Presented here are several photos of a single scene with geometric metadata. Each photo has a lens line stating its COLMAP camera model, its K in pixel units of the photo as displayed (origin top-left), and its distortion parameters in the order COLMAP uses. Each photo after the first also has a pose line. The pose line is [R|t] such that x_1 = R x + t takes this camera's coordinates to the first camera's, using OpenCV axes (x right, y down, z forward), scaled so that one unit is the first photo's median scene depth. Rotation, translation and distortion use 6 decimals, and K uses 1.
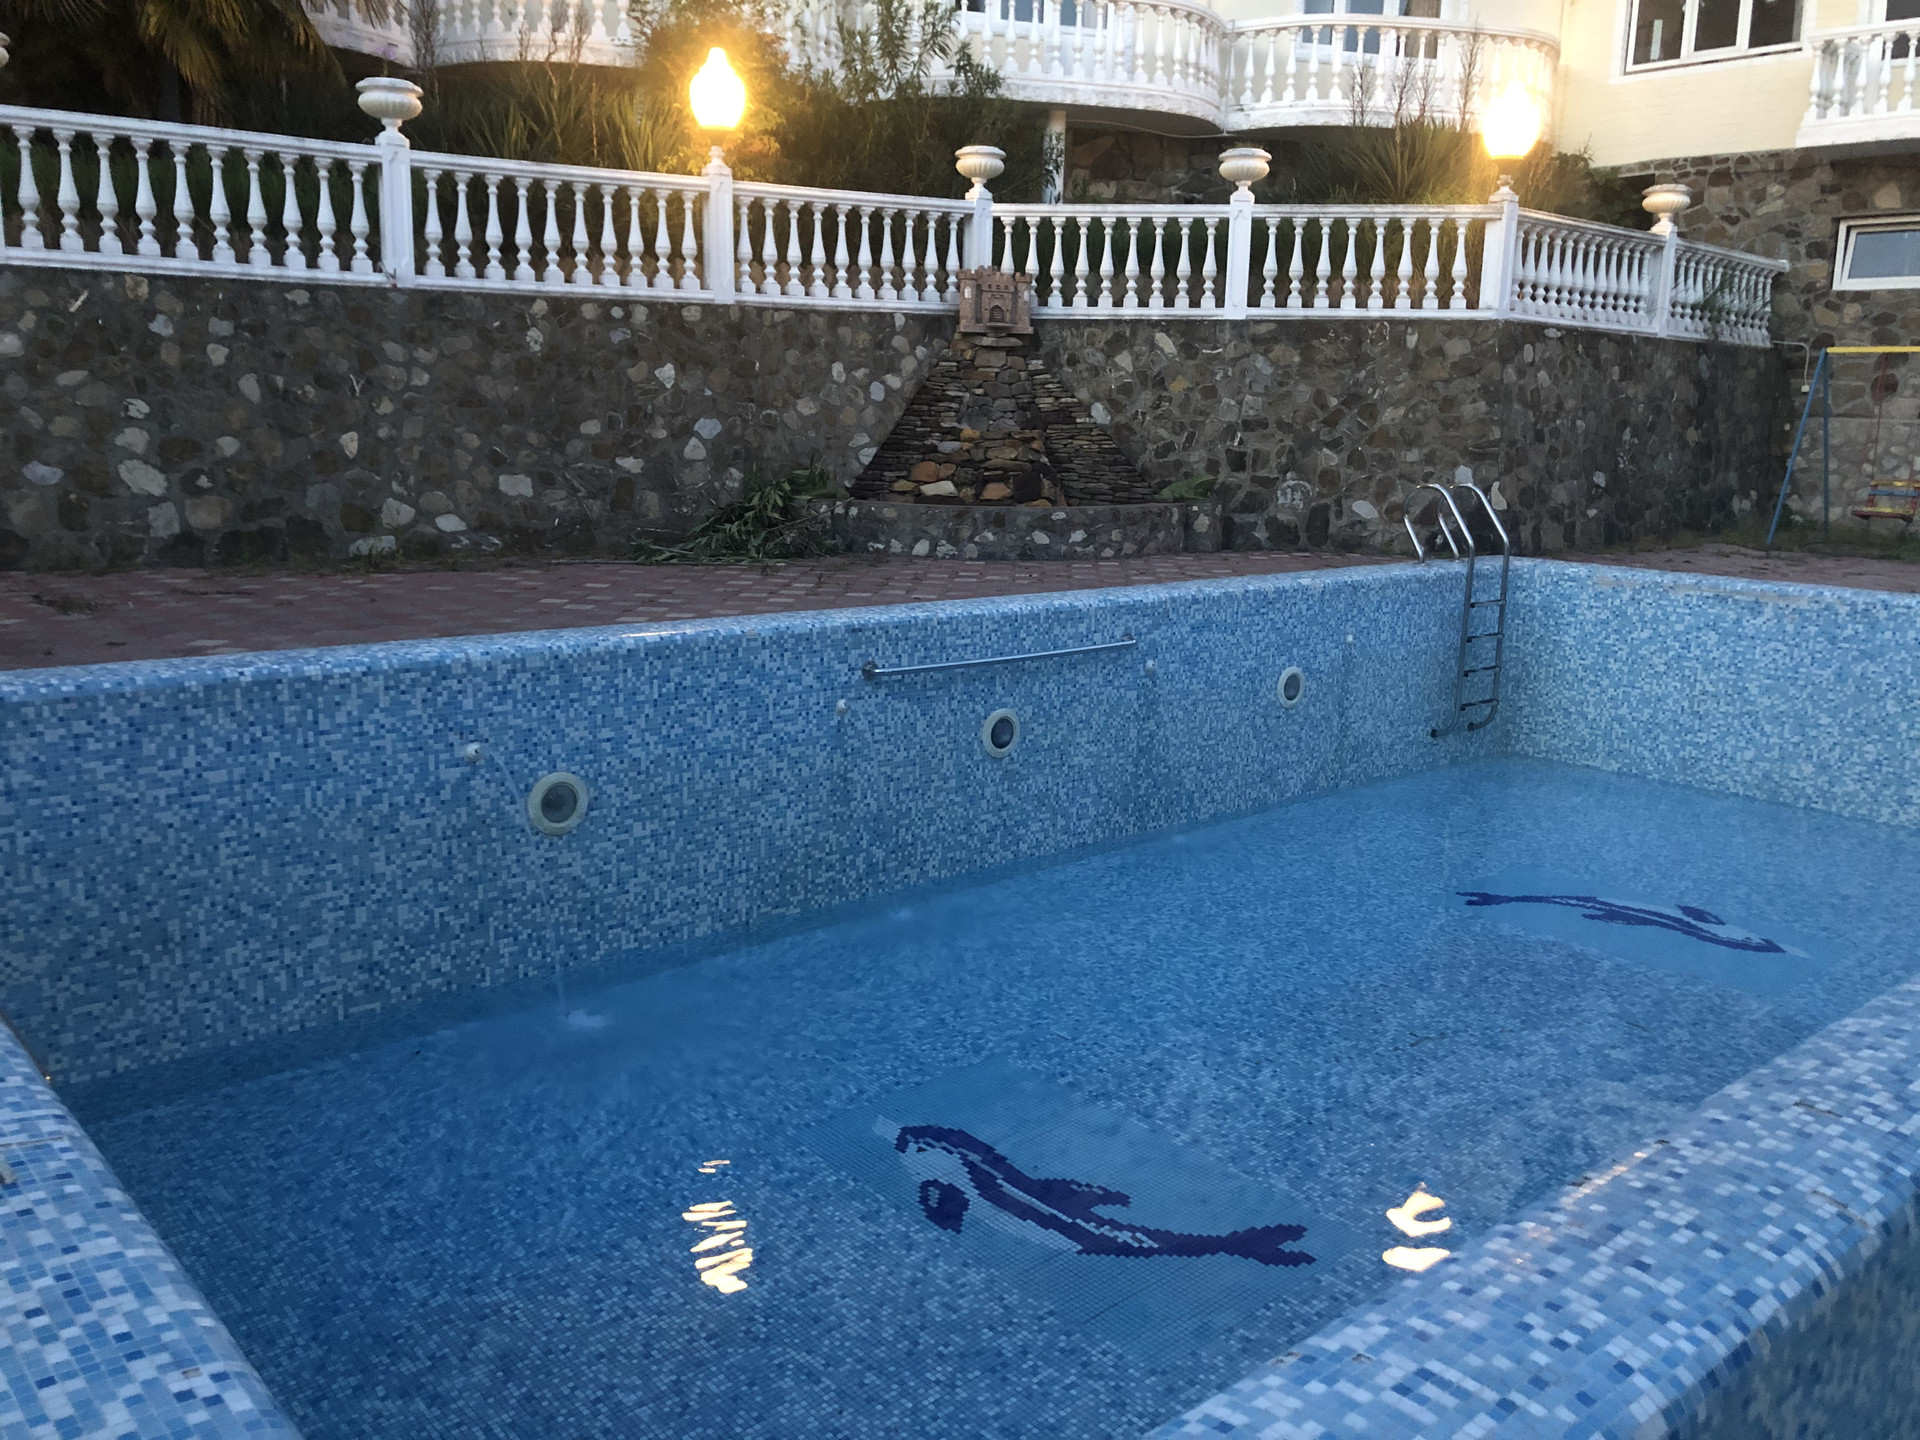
lens RADIAL K [[1556.5, 0, 961.7], [0, 1556.5, 706.5], [0, 0, 1]] dist [0.072571, -0.112520]
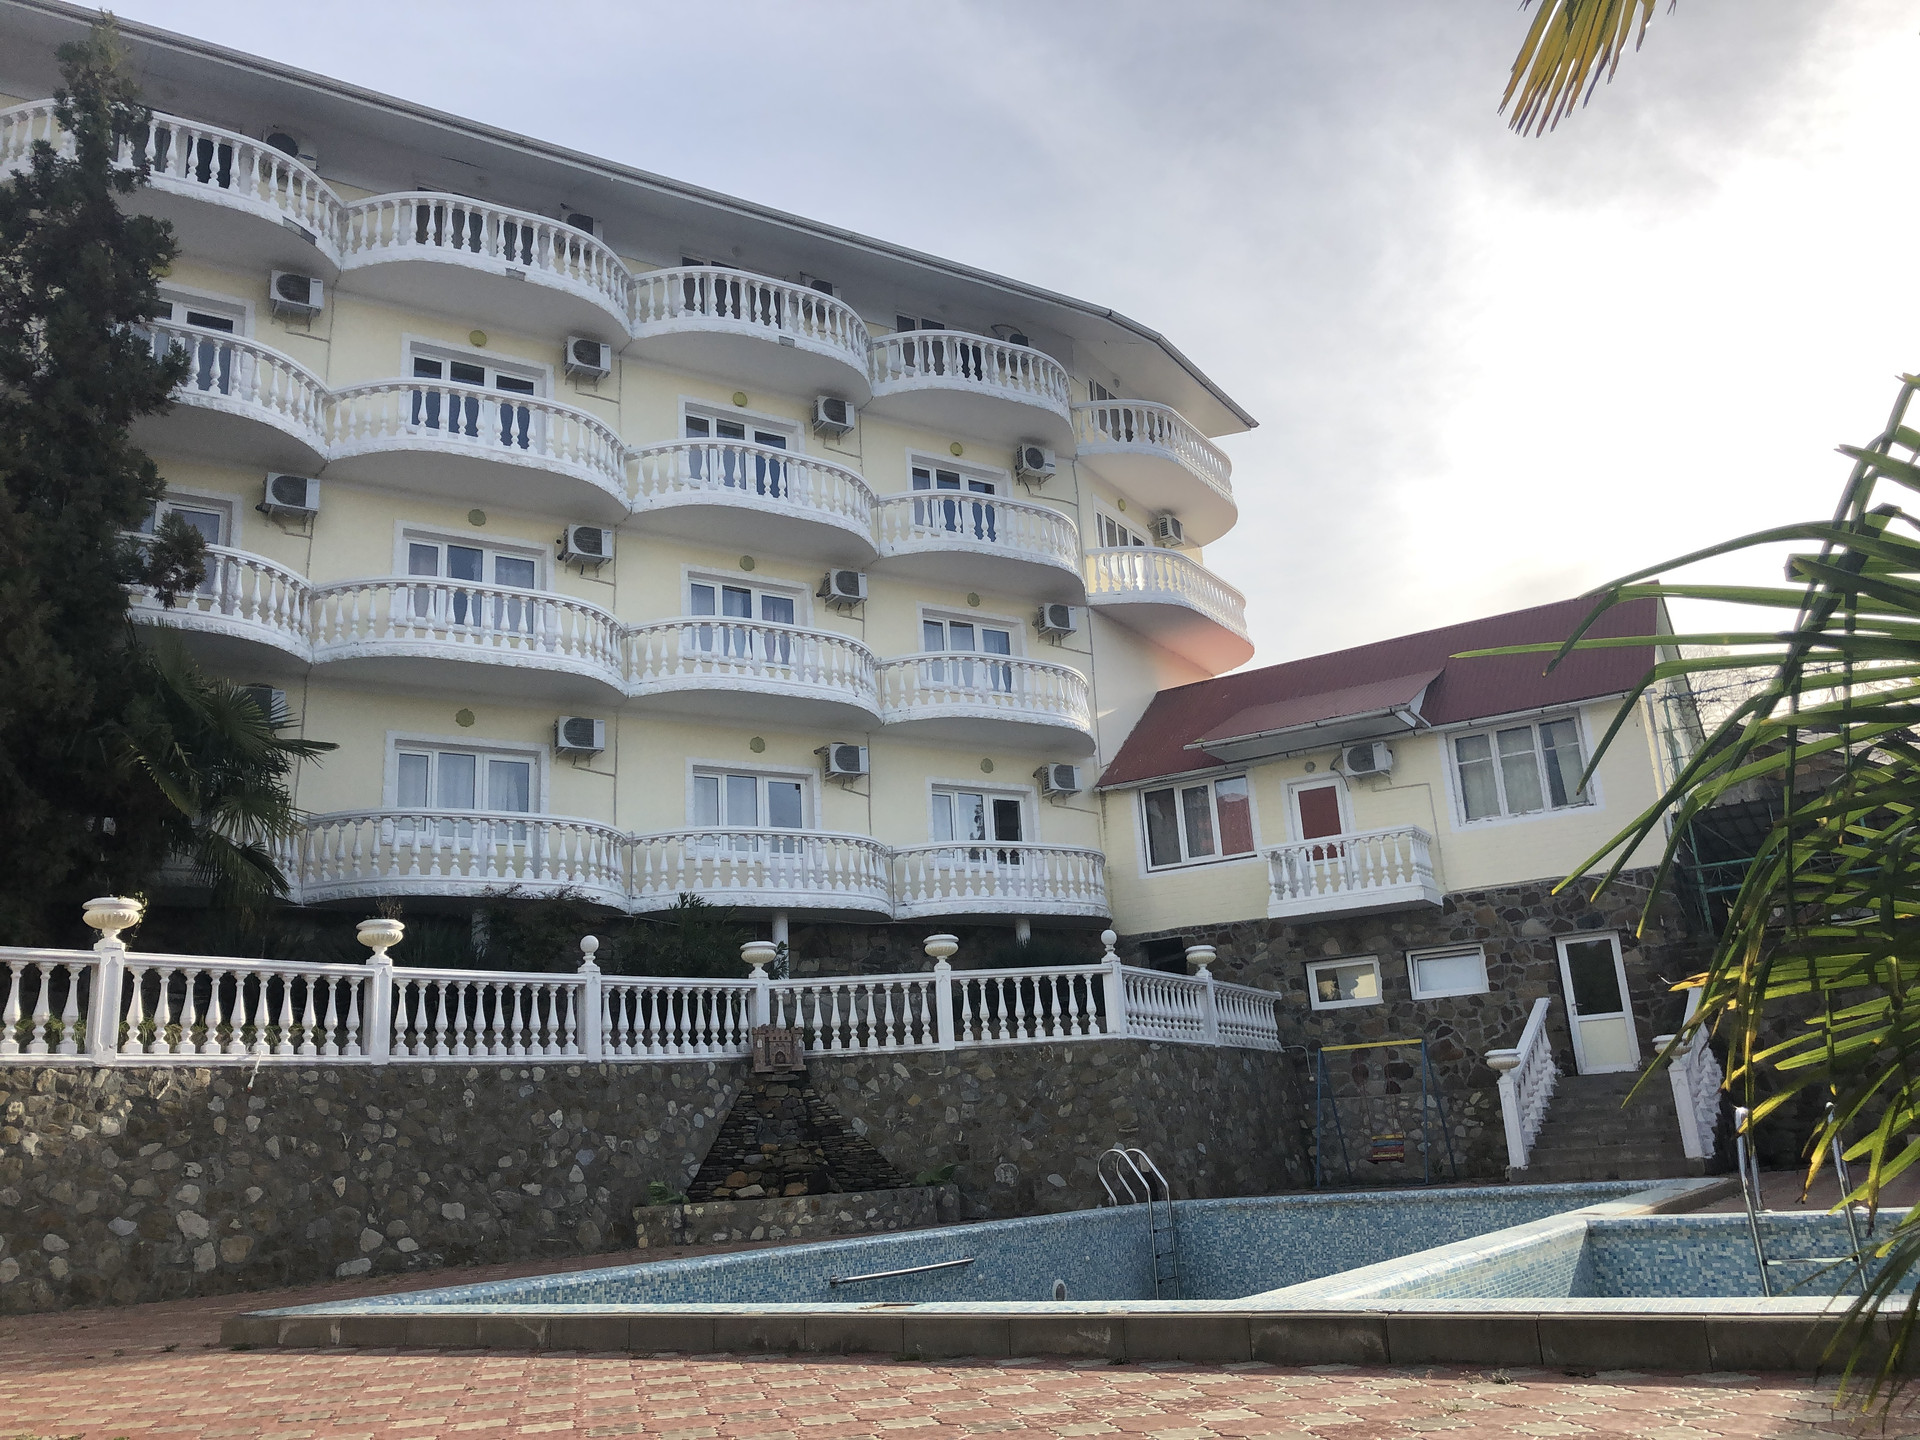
lens RADIAL K [[1556.5, 0, 961.7], [0, 1556.5, 706.5], [0, 0, 1]] dist [0.072571, -0.112520]
pose [[0.956024, 0.000088, 0.293289, -0.231965], [0.134605, 0.888331, -0.439032, 0.100003], [-0.260576, 0.459204, 0.849254, -0.350720]]
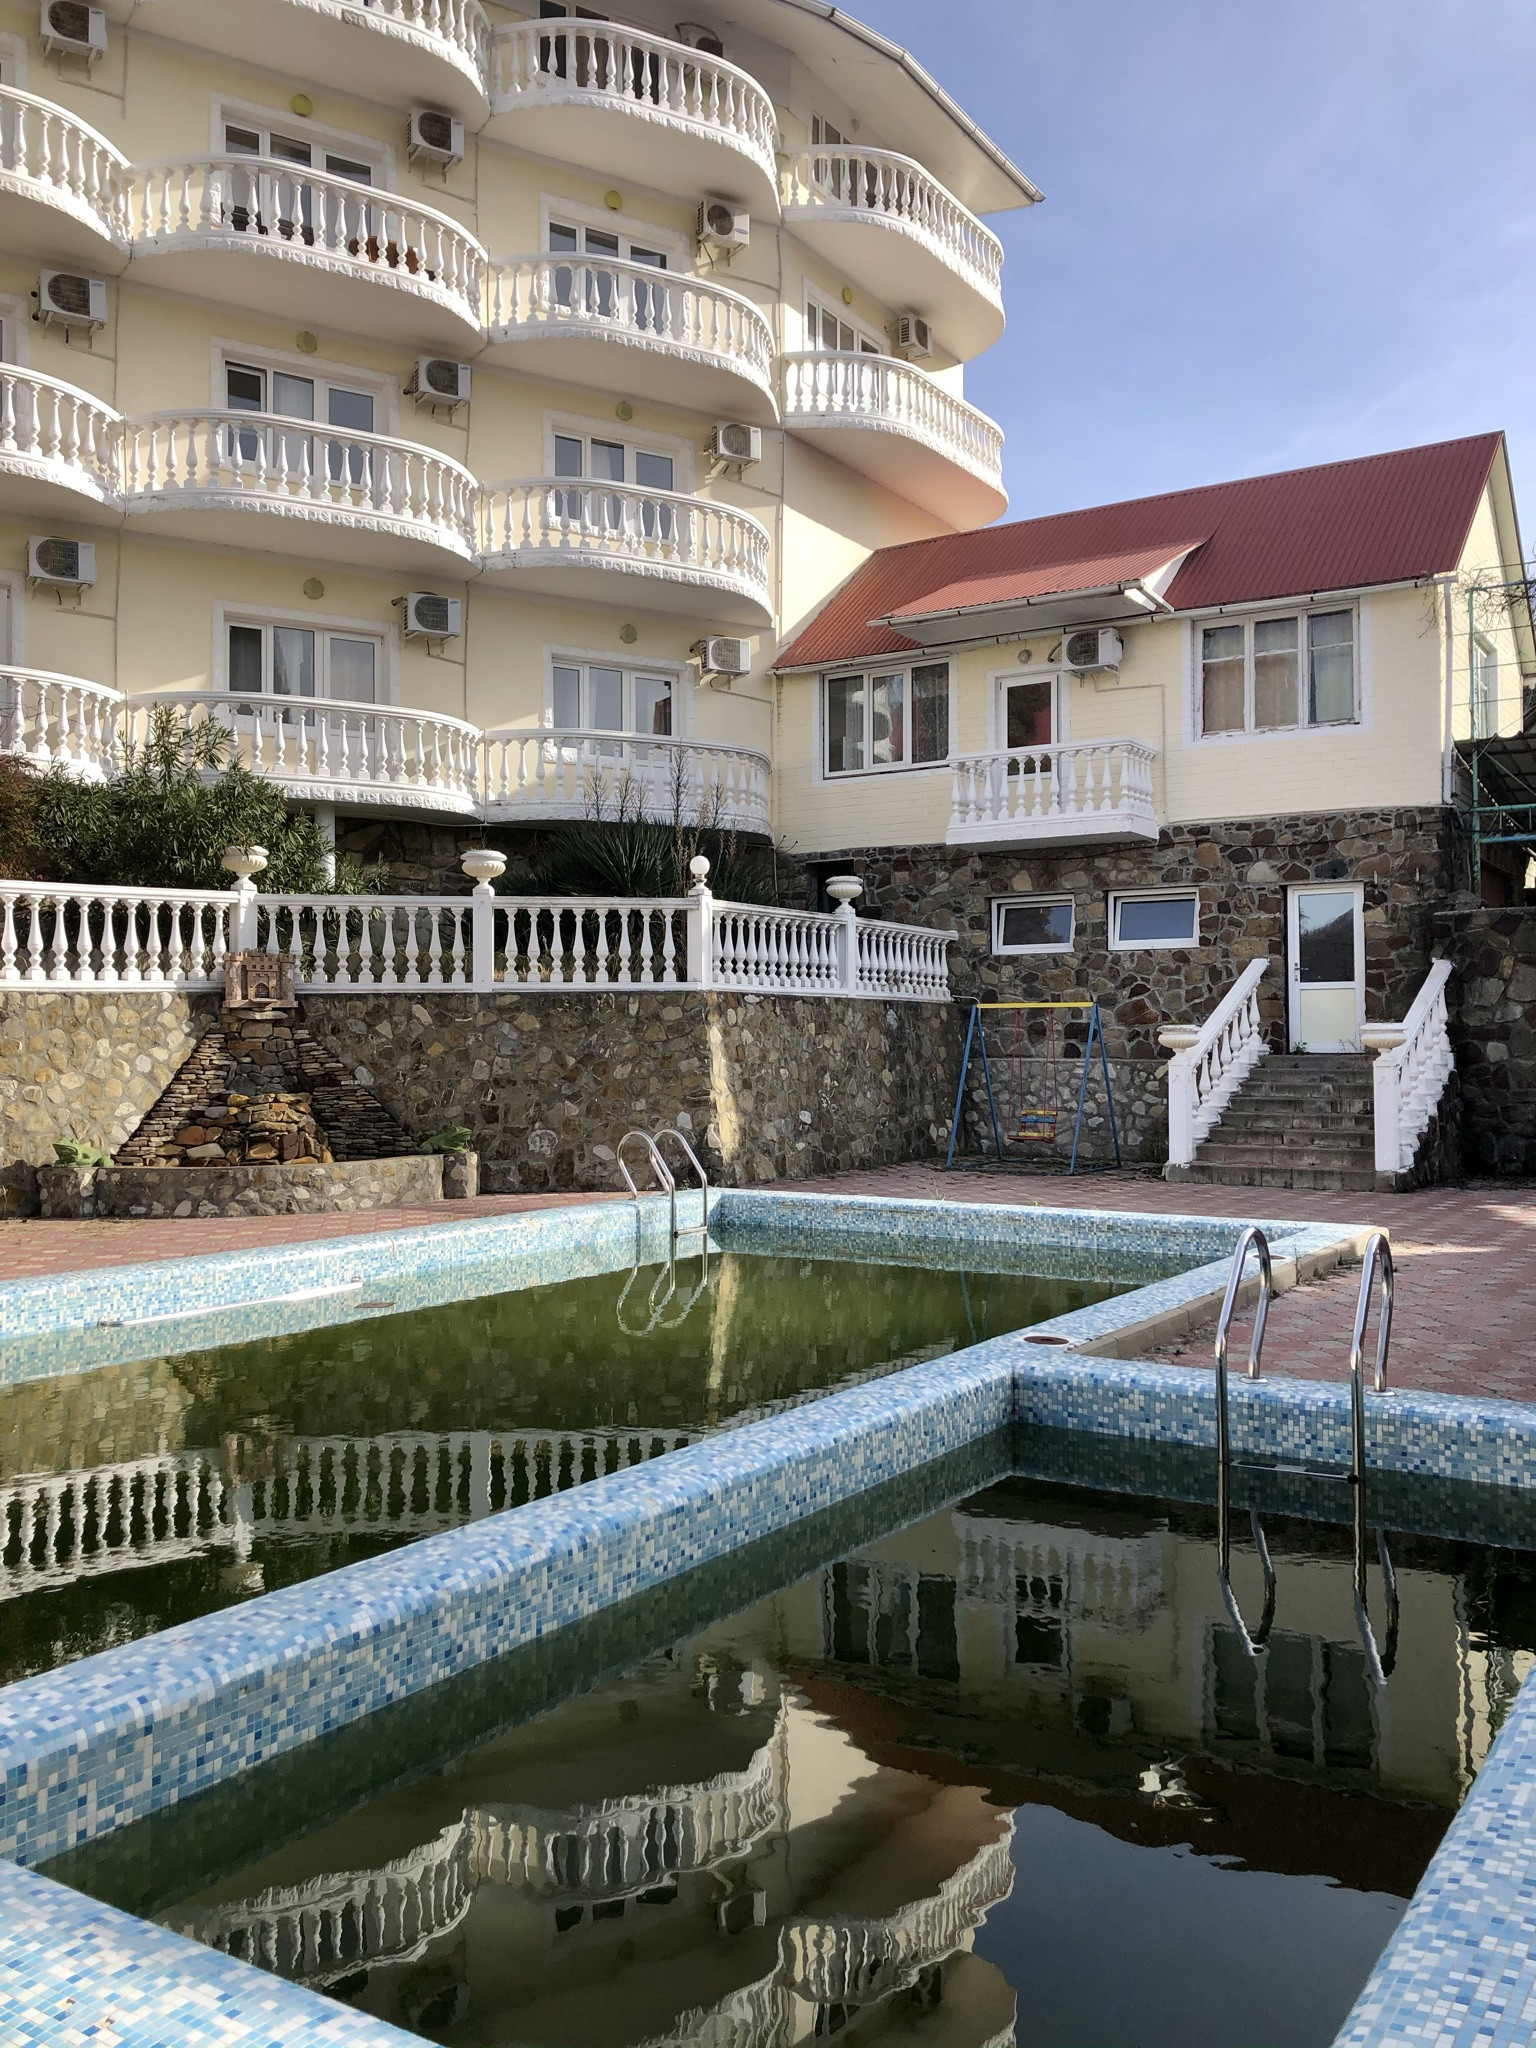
lens RADIAL K [[1660.3, 0, 774.3], [0, 1660.3, 995.1], [0, 0, 1]] dist [0.072571, -0.112520]
pose [[0.961489, -0.018964, 0.274188, 0.047484], [0.076713, 0.976486, -0.201470, 0.015737], [-0.263920, 0.214745, 0.940336, -0.200196]]
